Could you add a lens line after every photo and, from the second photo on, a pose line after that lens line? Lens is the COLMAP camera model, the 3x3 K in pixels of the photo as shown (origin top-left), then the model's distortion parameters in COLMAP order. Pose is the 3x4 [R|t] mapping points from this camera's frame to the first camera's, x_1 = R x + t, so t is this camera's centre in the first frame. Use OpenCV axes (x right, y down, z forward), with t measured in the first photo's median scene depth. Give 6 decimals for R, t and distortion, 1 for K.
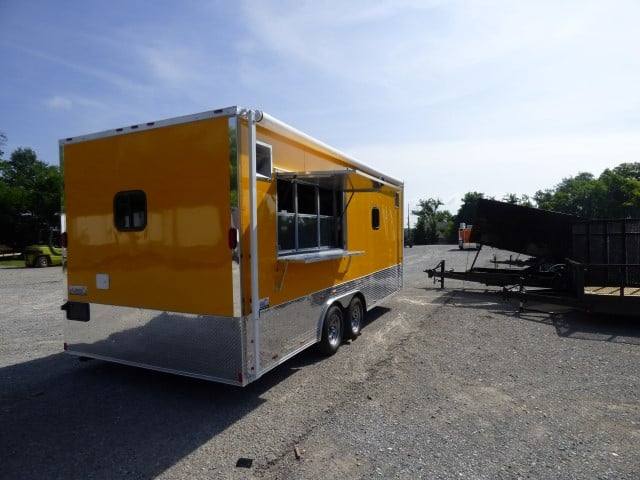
lens RADIAL K [[384.6, 0, 320.0], [0, 384.6, 240.0], [0, 0, 1]] dist [-0.010562, 0.001534]
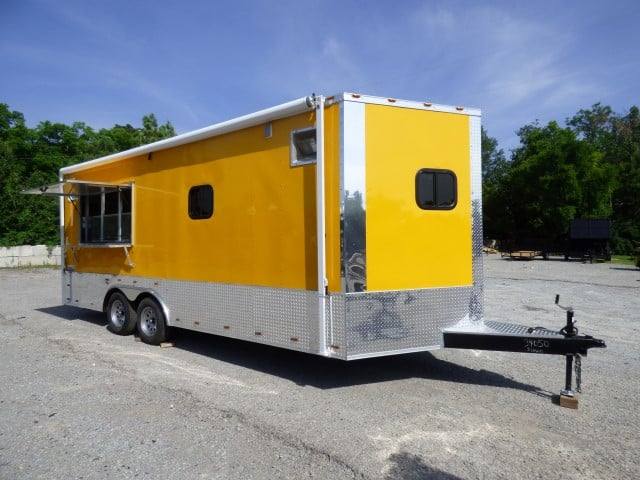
lens RADIAL K [[384.6, 0, 320.0], [0, 384.6, 240.0], [0, 0, 1]] dist [-0.010562, 0.001534]
pose [[-0.175933, 0.008129, -0.984369, 0.889915], [-0.011336, 0.999883, 0.010283, 0.000286], [0.984337, 0.012968, -0.175820, 1.527940]]
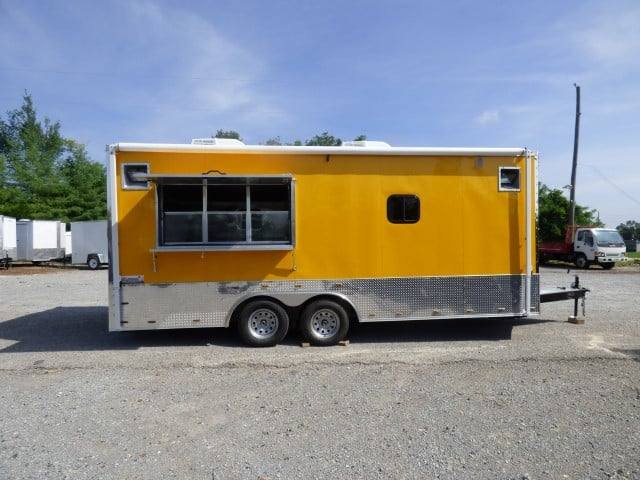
lens RADIAL K [[384.6, 0, 320.0], [0, 384.6, 240.0], [0, 0, 1]] dist [-0.010562, 0.001534]
pose [[0.522844, 0.010386, -0.852365, 0.832937], [-0.015397, 0.999878, 0.002739, 0.007296], [0.852289, 0.011692, 0.522940, 0.512505]]
